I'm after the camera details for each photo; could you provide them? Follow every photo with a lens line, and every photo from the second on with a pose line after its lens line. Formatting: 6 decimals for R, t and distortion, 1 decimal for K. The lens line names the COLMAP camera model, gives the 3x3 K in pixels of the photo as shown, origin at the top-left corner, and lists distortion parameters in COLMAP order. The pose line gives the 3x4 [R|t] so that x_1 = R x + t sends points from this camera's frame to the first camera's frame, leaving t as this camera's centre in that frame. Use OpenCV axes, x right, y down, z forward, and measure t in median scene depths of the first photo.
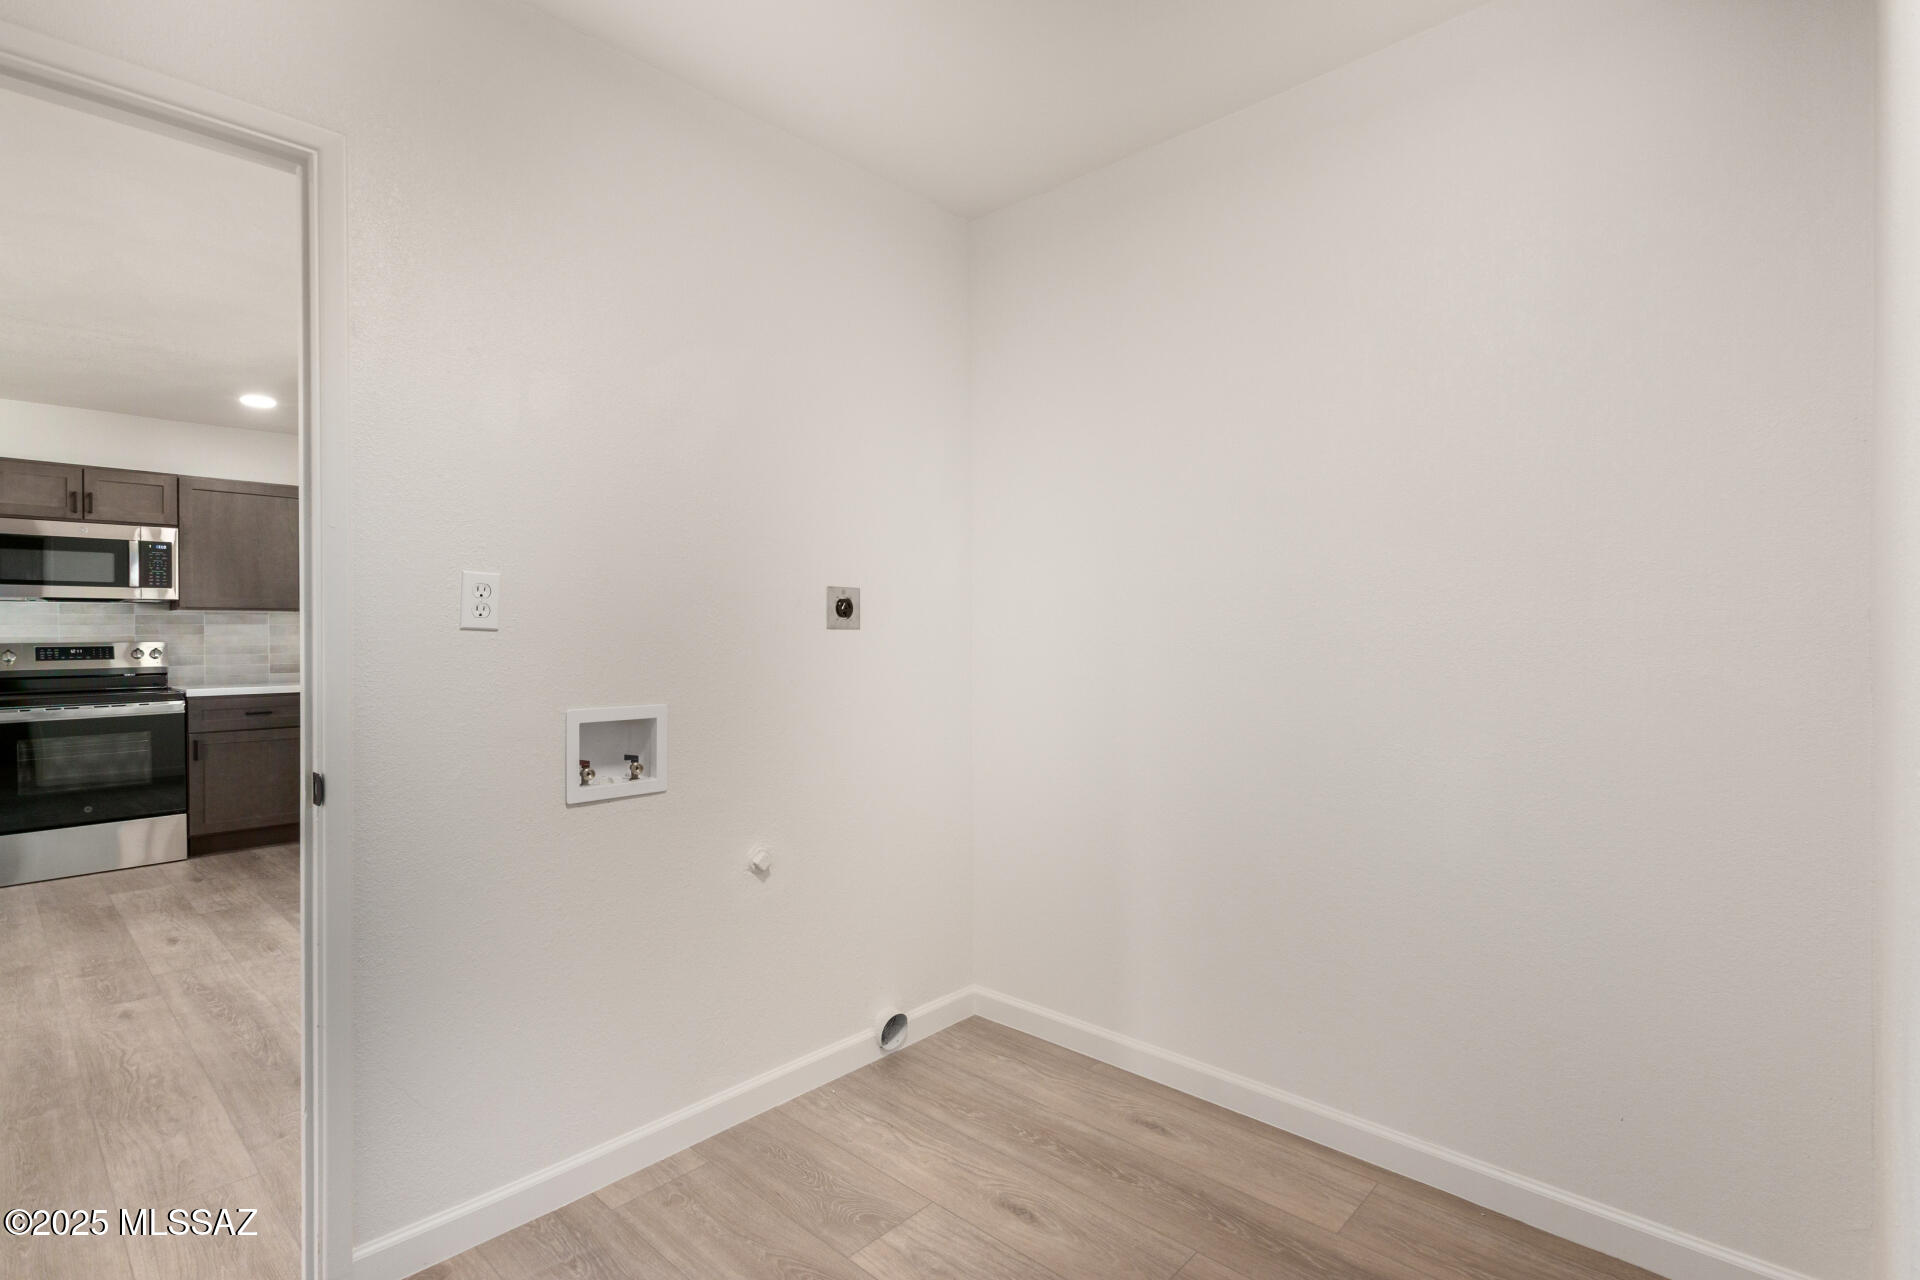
lens RADIAL K [[915.6, 0, 957.8], [0, 915.6, 640.5], [0, 0, 1]] dist [0.024882, -0.007781]
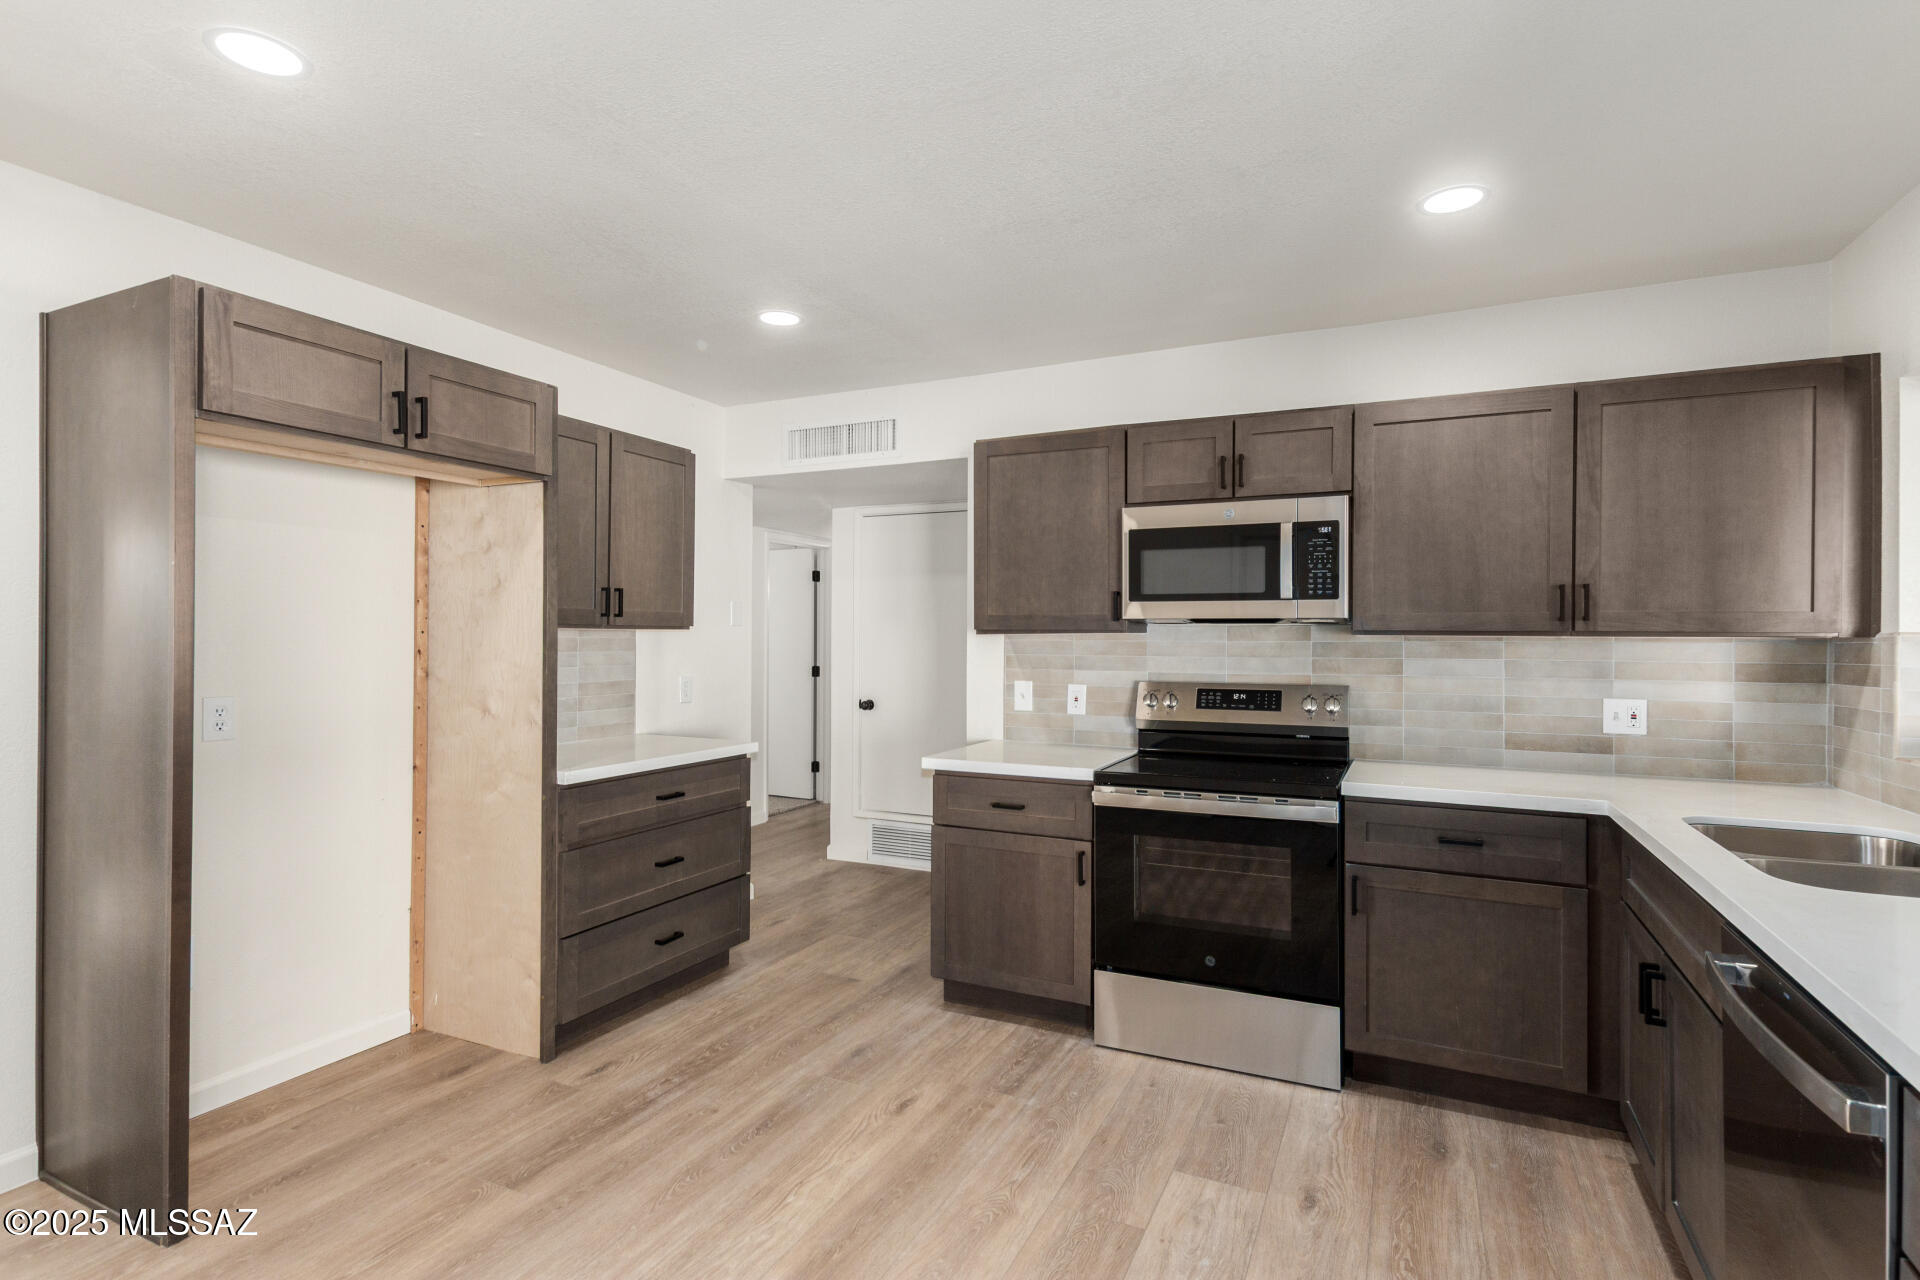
lens RADIAL K [[915.6, 0, 1002.5], [0, 915.6, 633.9], [0, 0, 1]] dist [0.024882, -0.007781]
pose [[0.334678, 0.005348, -0.942317, -0.377413], [-0.013483, 0.999909, 0.000886, -0.032284], [0.942236, 0.012409, 0.334719, 0.613629]]
